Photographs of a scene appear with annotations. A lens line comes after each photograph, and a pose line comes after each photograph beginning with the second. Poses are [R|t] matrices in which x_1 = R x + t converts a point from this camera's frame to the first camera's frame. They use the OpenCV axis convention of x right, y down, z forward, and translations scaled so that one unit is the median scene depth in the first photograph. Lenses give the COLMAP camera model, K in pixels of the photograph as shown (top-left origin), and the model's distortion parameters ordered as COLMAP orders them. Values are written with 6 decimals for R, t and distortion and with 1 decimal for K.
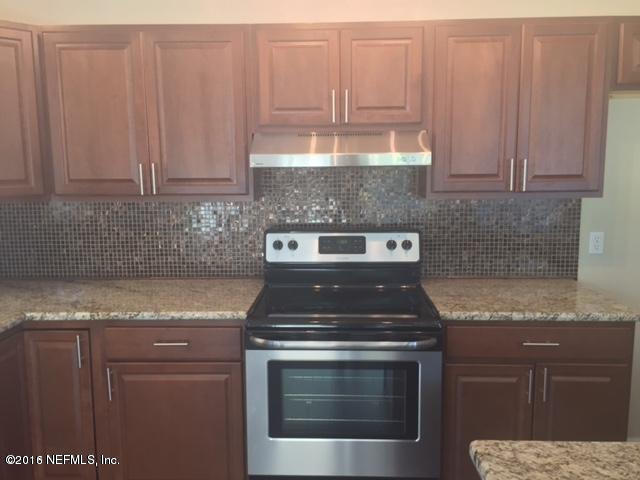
lens RADIAL K [[541.1, 0, 317.0], [0, 541.1, 239.3], [0, 0, 1]] dist [0.043022, -0.007954]
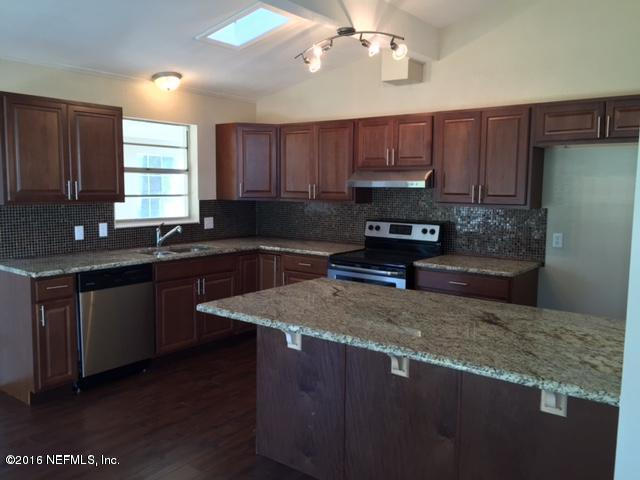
lens RADIAL K [[541.1, 0, 317.0], [0, 541.1, 239.3], [0, 0, 1]] dist [0.043022, -0.007954]
pose [[0.810562, 0.076907, -0.580581, 0.978411], [-0.092755, 0.995686, 0.002397, 0.072014], [0.578261, 0.051909, 0.814199, -0.737344]]
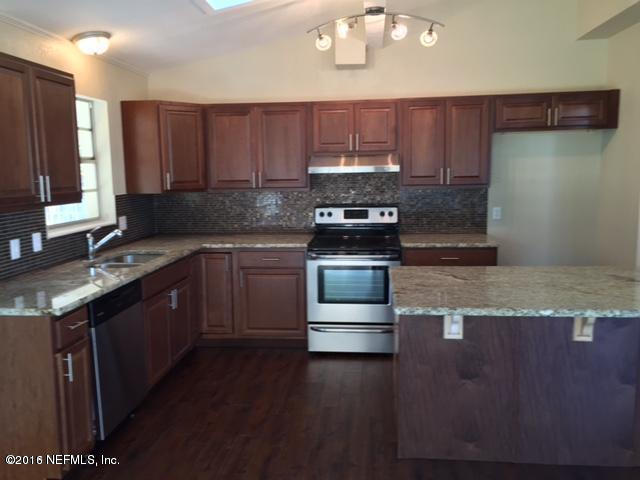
lens RADIAL K [[541.1, 0, 317.0], [0, 541.1, 239.3], [0, 0, 1]] dist [0.043022, -0.007954]
pose [[0.997622, 0.000631, -0.068918, 0.044535], [-0.000592, 1.000000, 0.000580, 0.105909], [0.068919, -0.000537, 0.997622, -0.966629]]
